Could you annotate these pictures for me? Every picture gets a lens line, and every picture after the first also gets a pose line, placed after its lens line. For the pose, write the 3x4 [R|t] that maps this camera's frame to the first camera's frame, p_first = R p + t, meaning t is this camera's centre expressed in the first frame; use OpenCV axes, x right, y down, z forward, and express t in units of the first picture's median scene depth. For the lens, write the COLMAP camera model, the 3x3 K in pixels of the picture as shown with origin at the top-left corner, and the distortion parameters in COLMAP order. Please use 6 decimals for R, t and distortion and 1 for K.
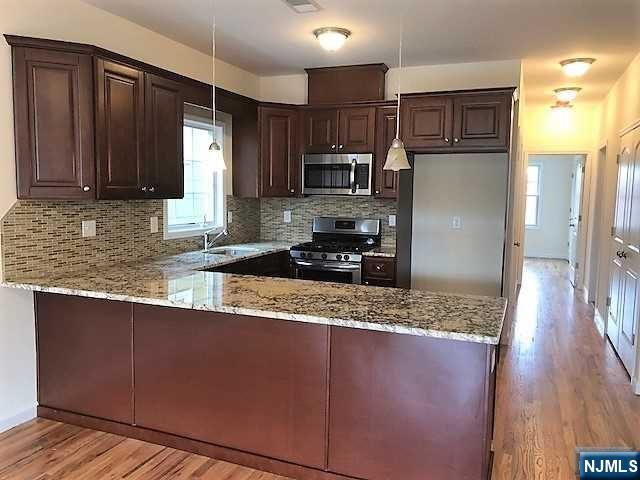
lens RADIAL K [[477.4, 0, 320.0], [0, 477.4, 240.0], [0, 0, 1]] dist [-0.003706, -0.003943]
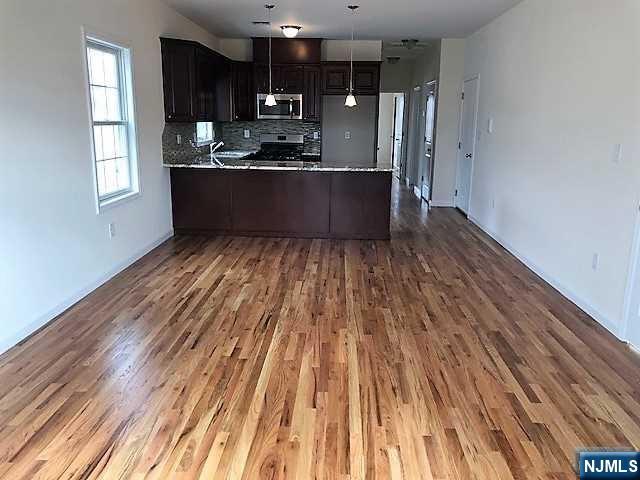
lens RADIAL K [[520.1, 0, 320.0], [0, 520.1, 240.0], [0, 0, 1]] dist [0.002413, -0.001763]
pose [[0.929539, -0.090883, 0.357348, -0.539667], [0.044148, 0.989608, 0.136845, 0.082028], [-0.366072, -0.111426, 0.923892, -0.795955]]
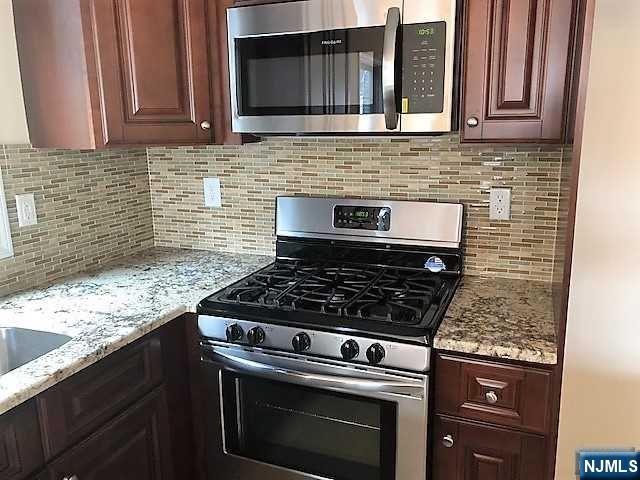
lens RADIAL K [[477.4, 0, 320.0], [0, 477.4, 240.0], [0, 0, 1]] dist [-0.003706, -0.003943]
pose [[0.999599, -0.028321, 0.000070, 0.021728], [0.028042, 0.990080, 0.137681, -0.070516], [-0.003969, -0.137623, 0.990477, 0.690280]]
